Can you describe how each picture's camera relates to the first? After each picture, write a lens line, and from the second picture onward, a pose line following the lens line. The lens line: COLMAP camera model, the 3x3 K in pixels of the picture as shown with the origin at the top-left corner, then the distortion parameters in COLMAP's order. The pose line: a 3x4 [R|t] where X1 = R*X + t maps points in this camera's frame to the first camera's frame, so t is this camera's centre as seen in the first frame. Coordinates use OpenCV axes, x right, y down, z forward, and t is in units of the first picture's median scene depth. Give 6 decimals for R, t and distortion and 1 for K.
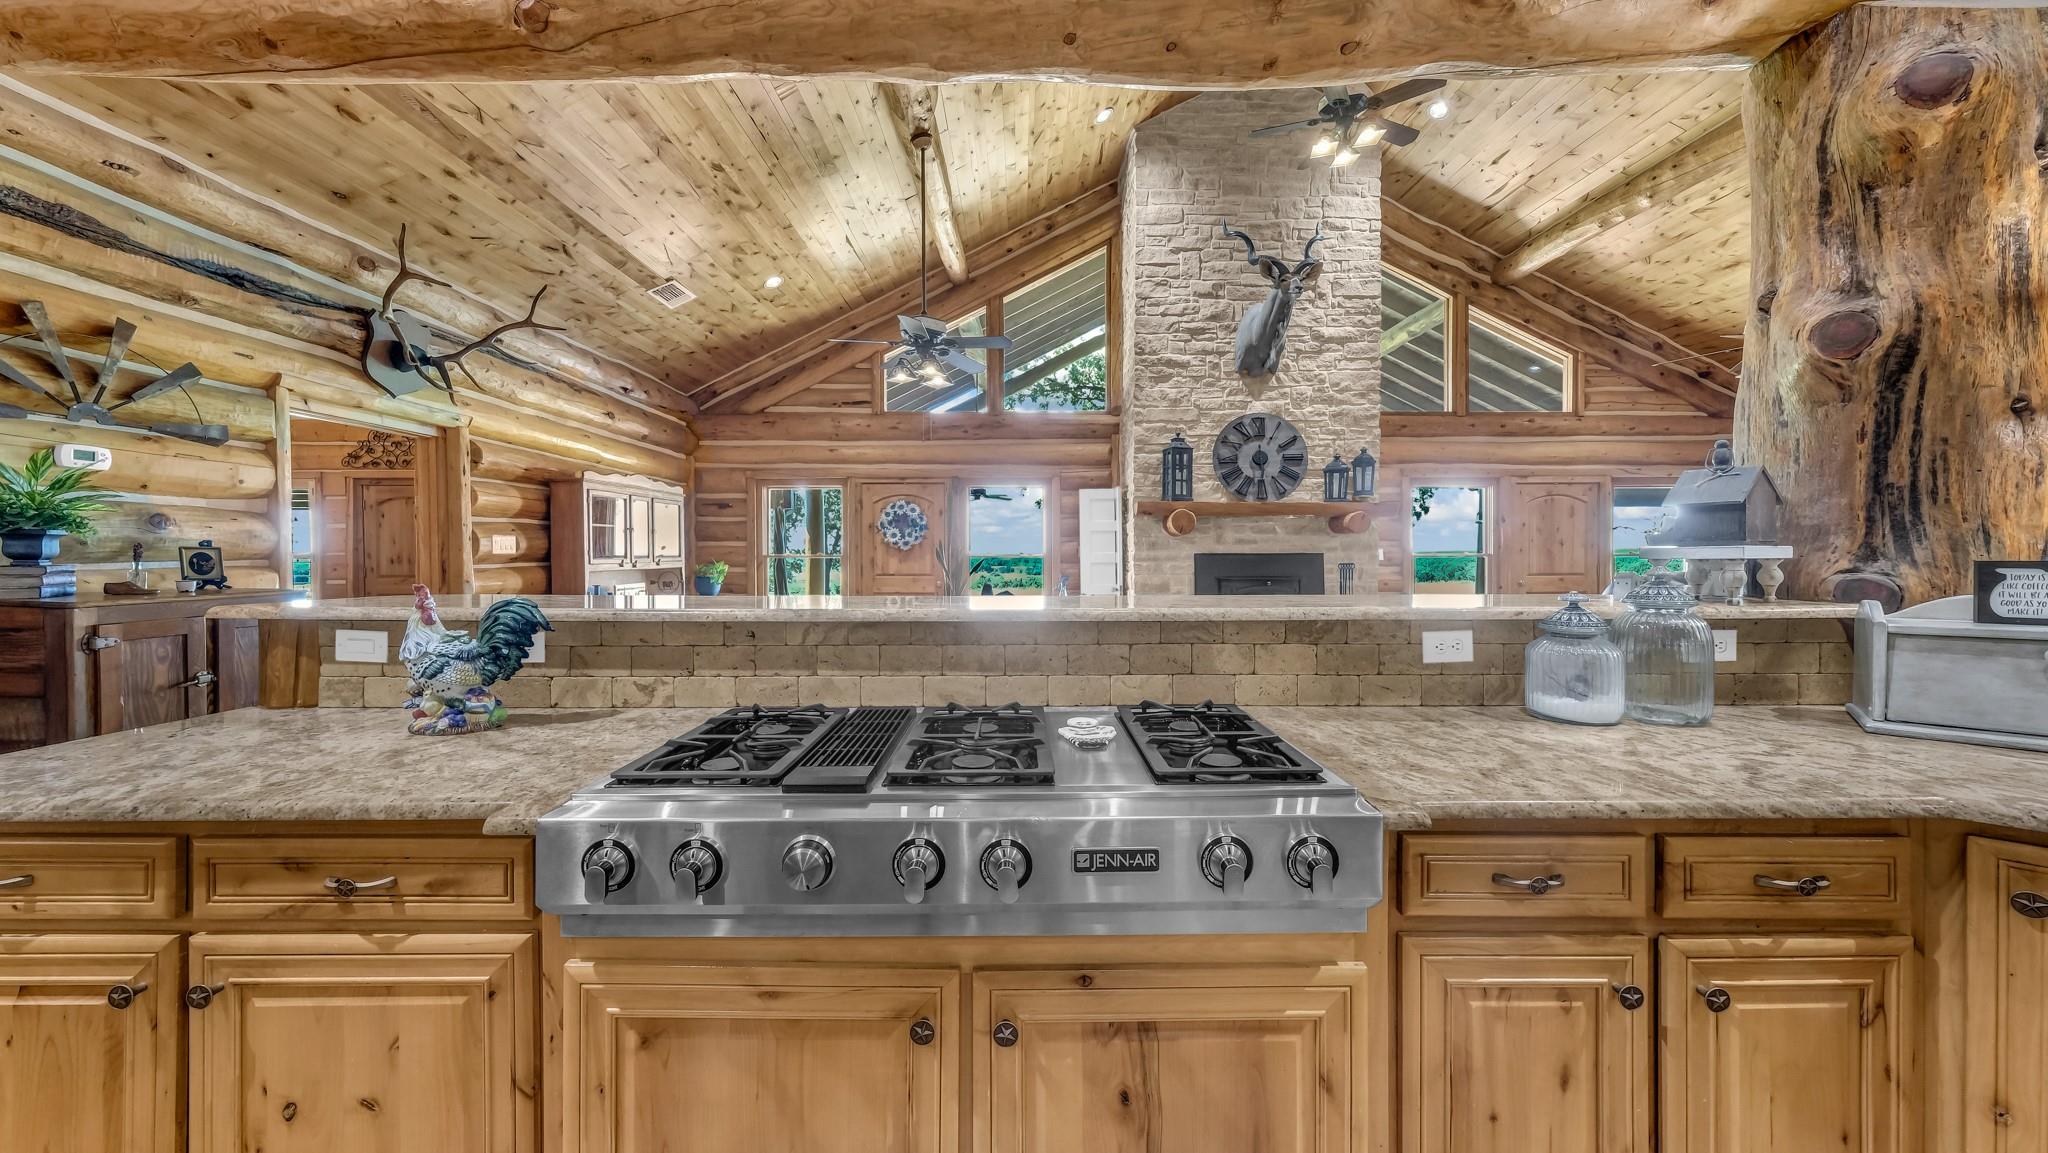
lens RADIAL K [[704.0, 0, 1033.6], [0, 704.0, 562.6], [0, 0, 1]] dist [0.002030, 0.000562]
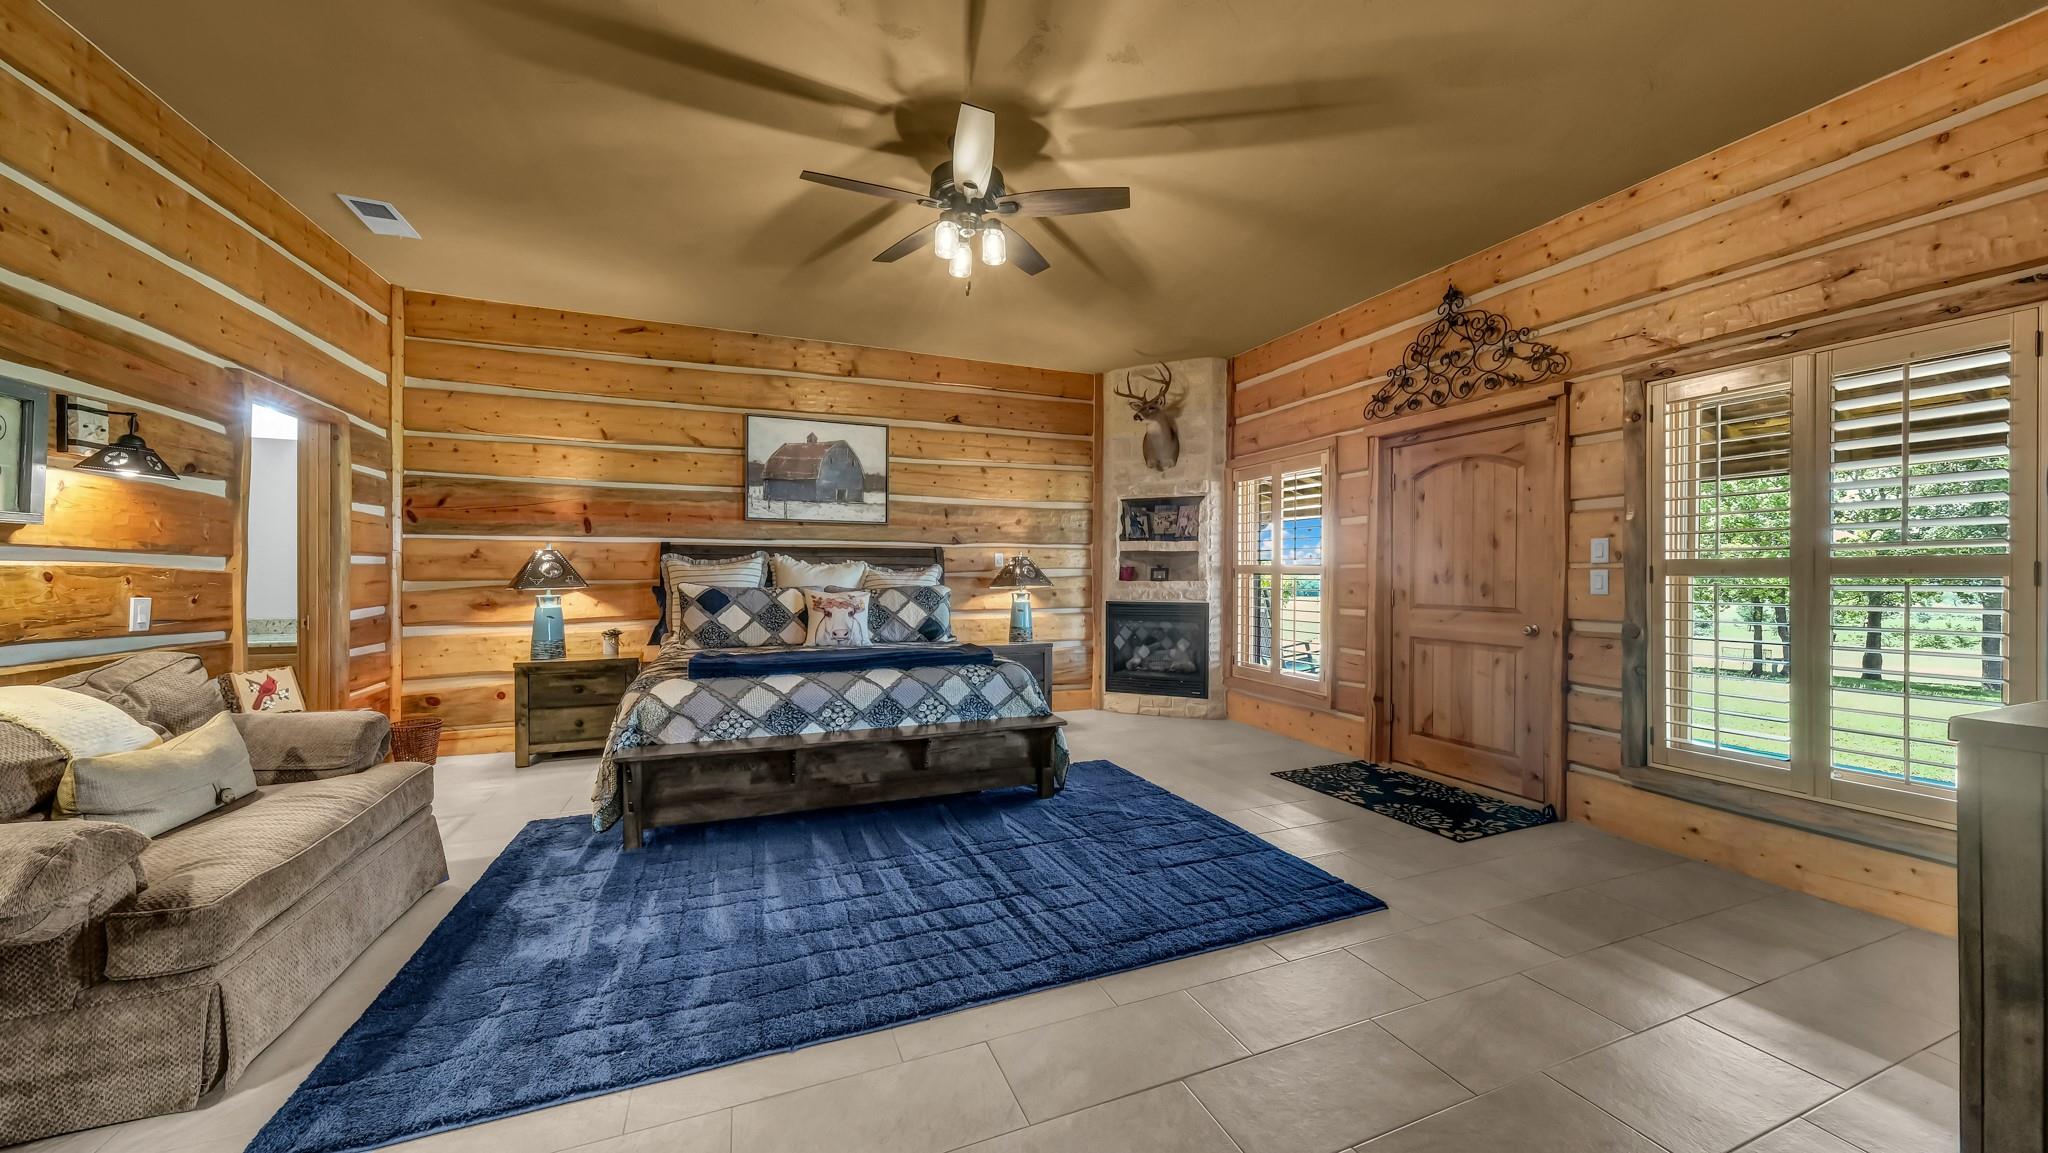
lens RADIAL K [[704.0, 0, 1021.1], [0, 704.0, 578.7], [0, 0, 1]] dist [0.002030, 0.000562]
pose [[0.368867, 0.002486, -0.929479, -0.852306], [-0.009860, 0.999951, -0.001239, 0.003444], [0.929430, 0.009622, 0.368873, 0.816649]]
